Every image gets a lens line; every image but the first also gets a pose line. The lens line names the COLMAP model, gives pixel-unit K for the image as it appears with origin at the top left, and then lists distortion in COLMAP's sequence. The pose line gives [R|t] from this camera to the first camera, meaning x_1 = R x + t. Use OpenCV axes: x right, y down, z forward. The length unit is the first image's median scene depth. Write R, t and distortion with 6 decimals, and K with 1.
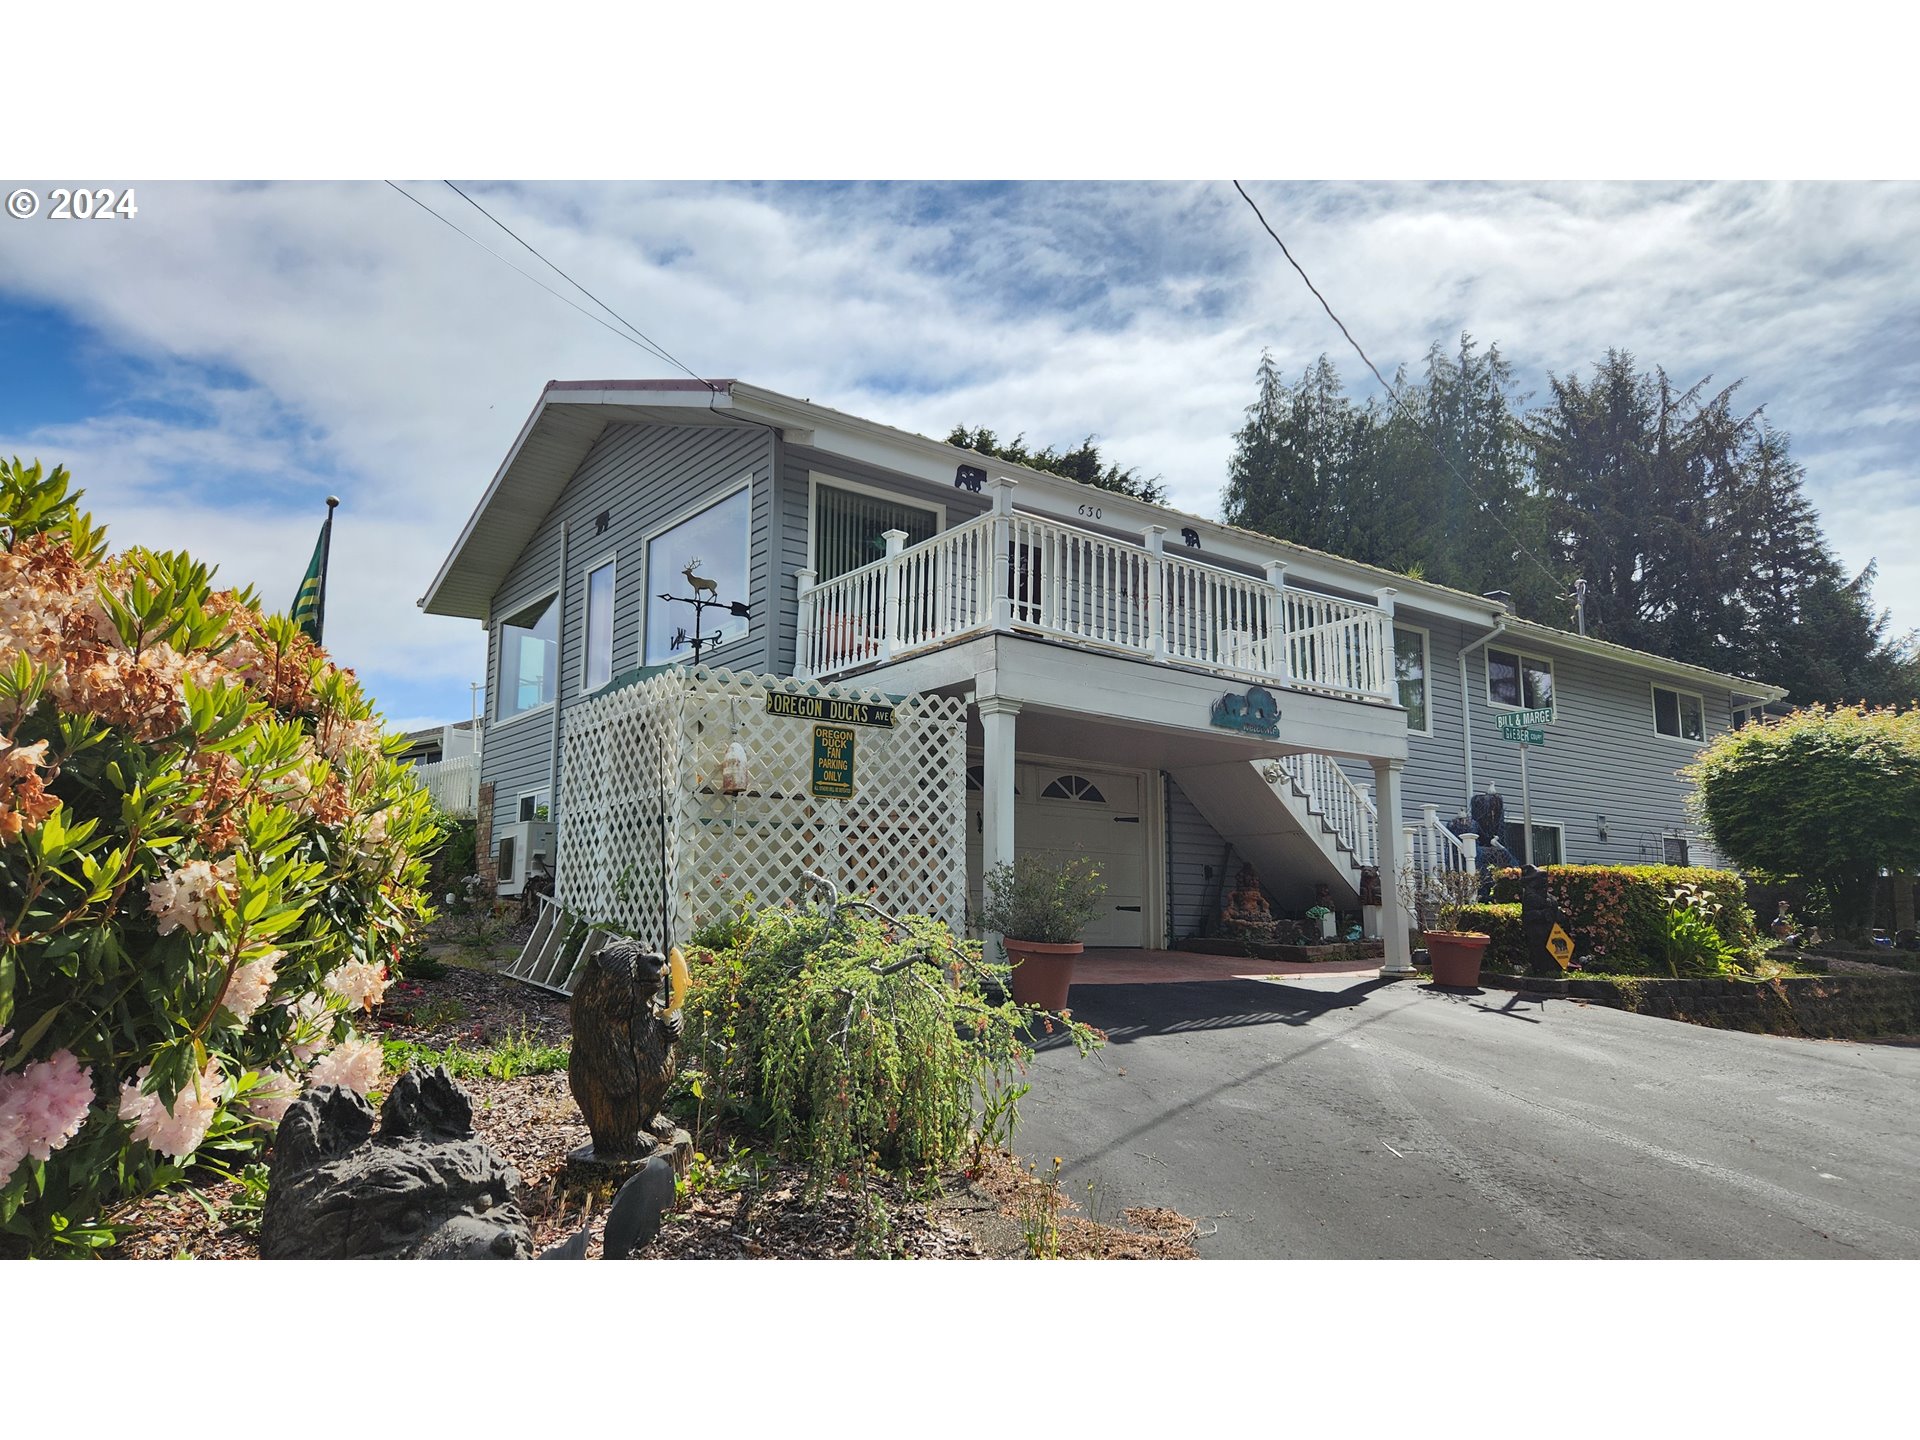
lens RADIAL K [[1257.1, 0, 958.0], [0, 1257.1, 737.0], [0, 0, 1]] dist [0.028666, -0.009846]
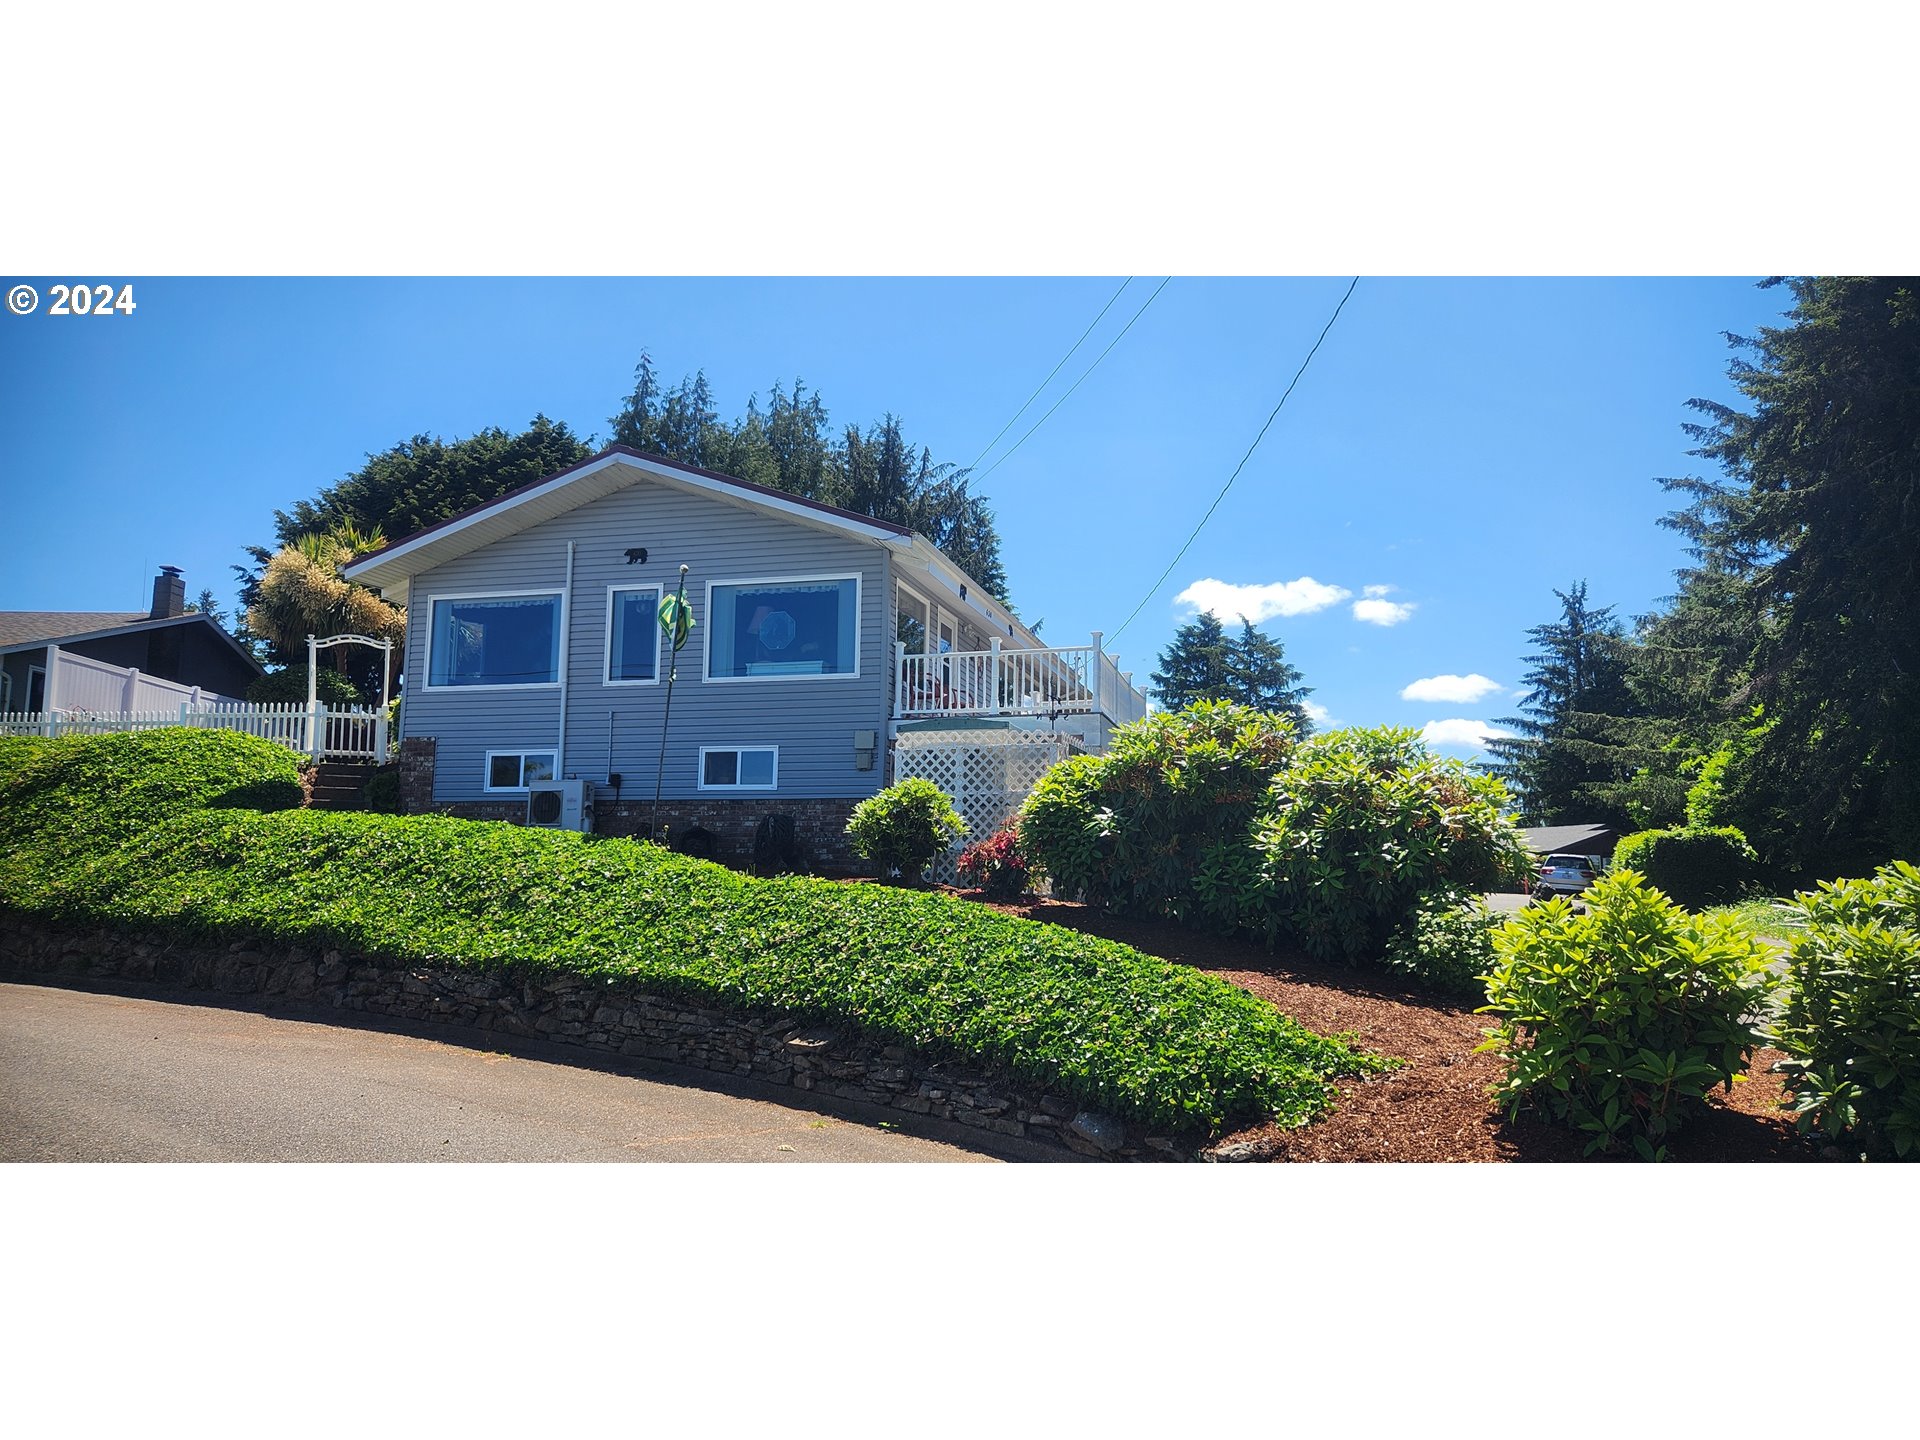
lens RADIAL K [[1257.1, 0, 969.6], [0, 1257.1, 728.4], [0, 0, 1]] dist [0.028666, -0.009846]
pose [[0.789452, 0.078356, 0.608790, -1.057495], [-0.096112, 0.995364, -0.003477, -0.026063], [-0.606240, -0.055767, 0.793324, -0.316463]]
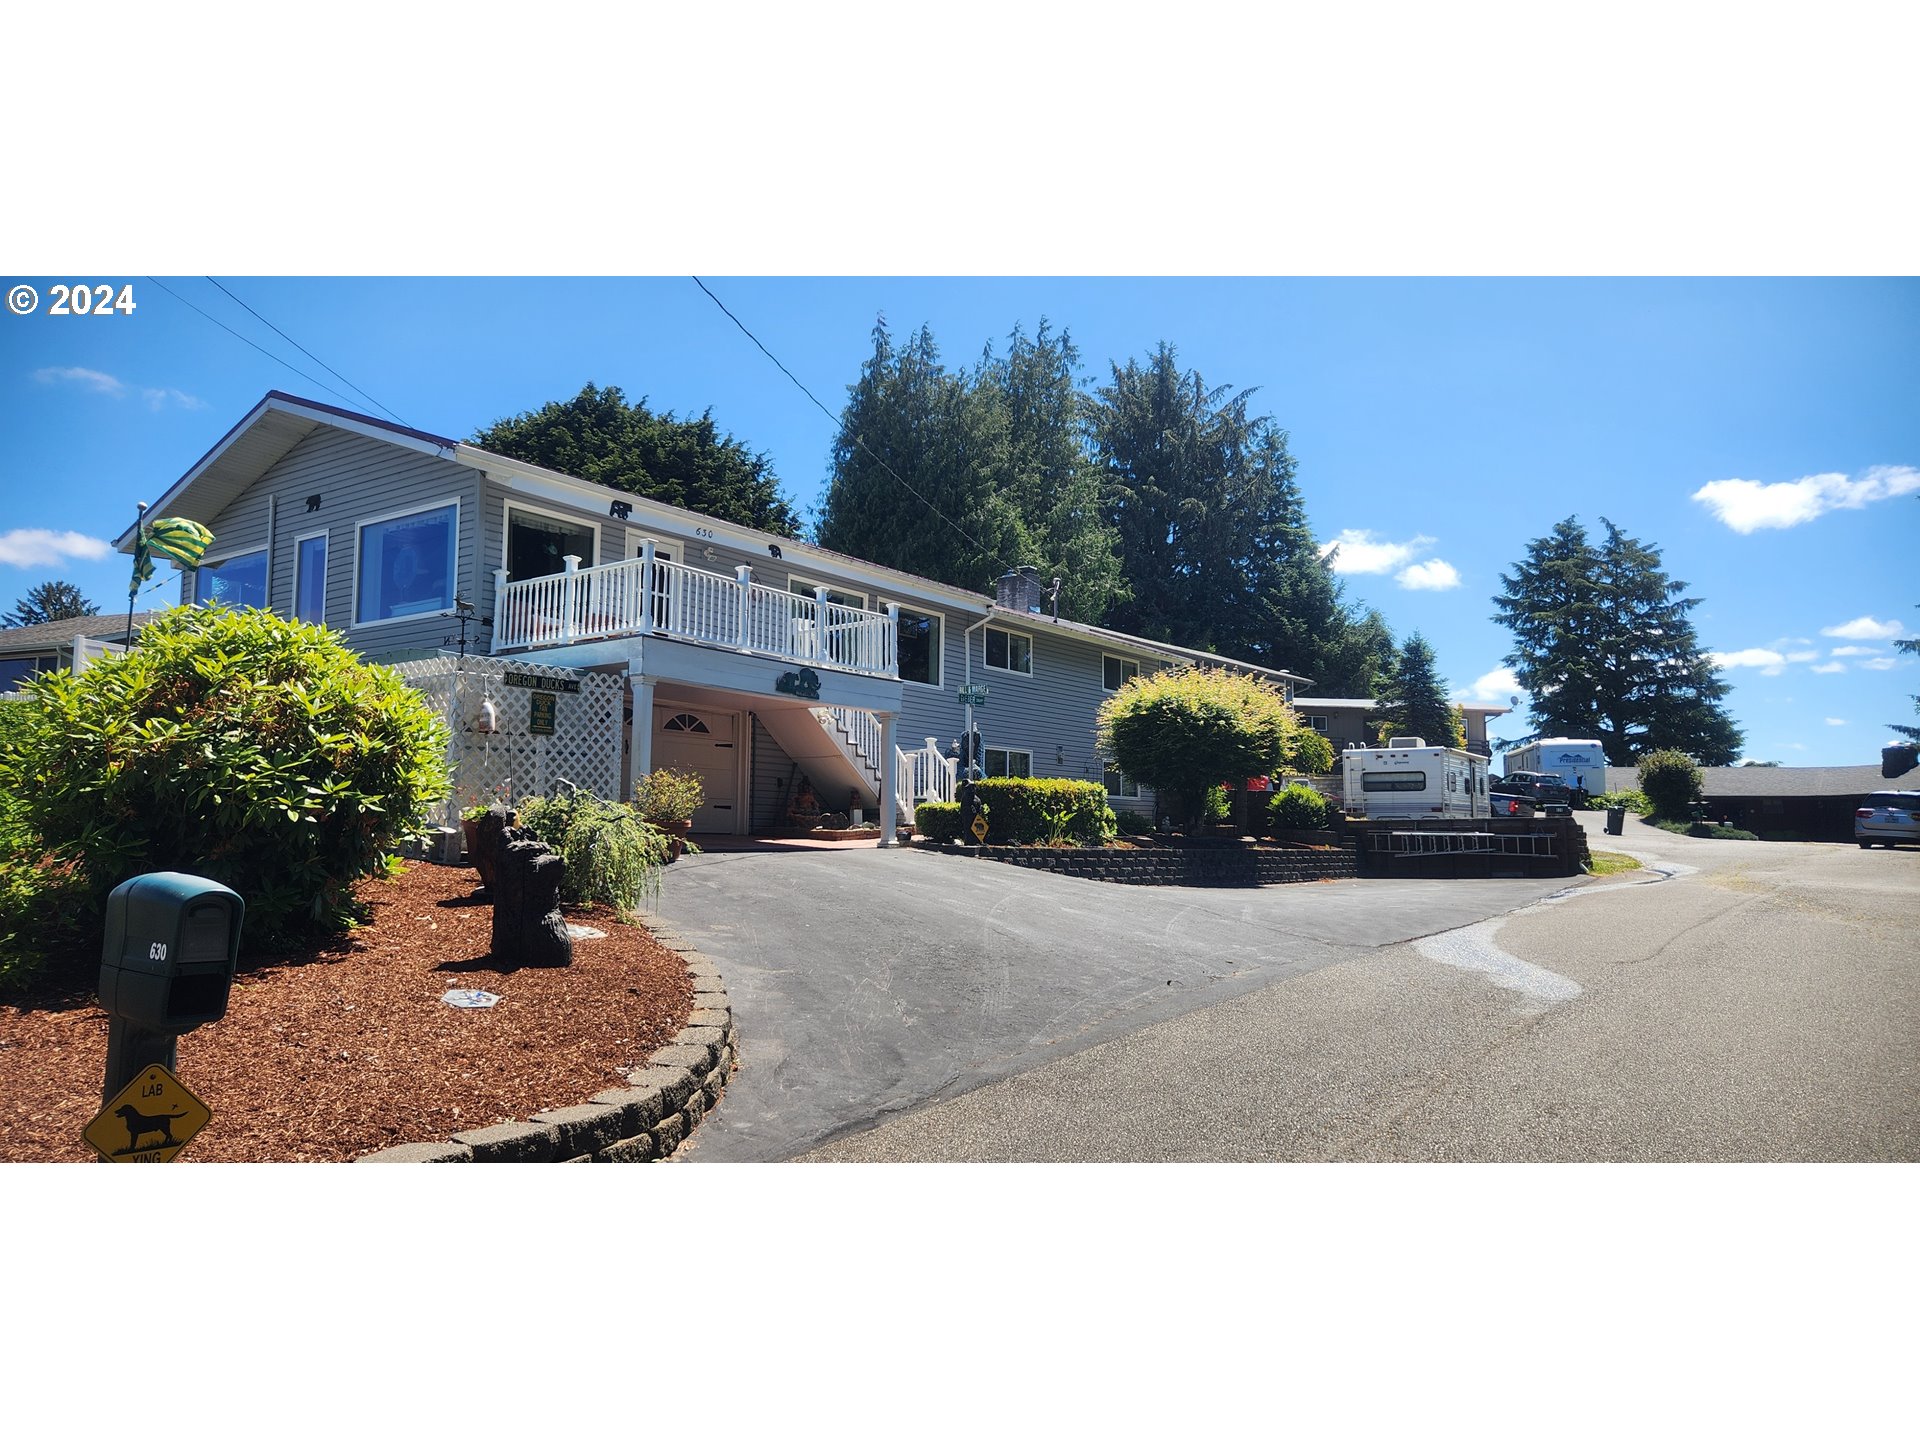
lens RADIAL K [[1257.1, 0, 949.4], [0, 1257.1, 715.7], [0, 0, 1]] dist [0.028666, -0.009846]
pose [[0.955064, 0.025994, 0.295258, -0.053492], [-0.041329, 0.998095, 0.045814, -0.053497], [-0.293504, -0.055958, 0.954319, -0.530411]]
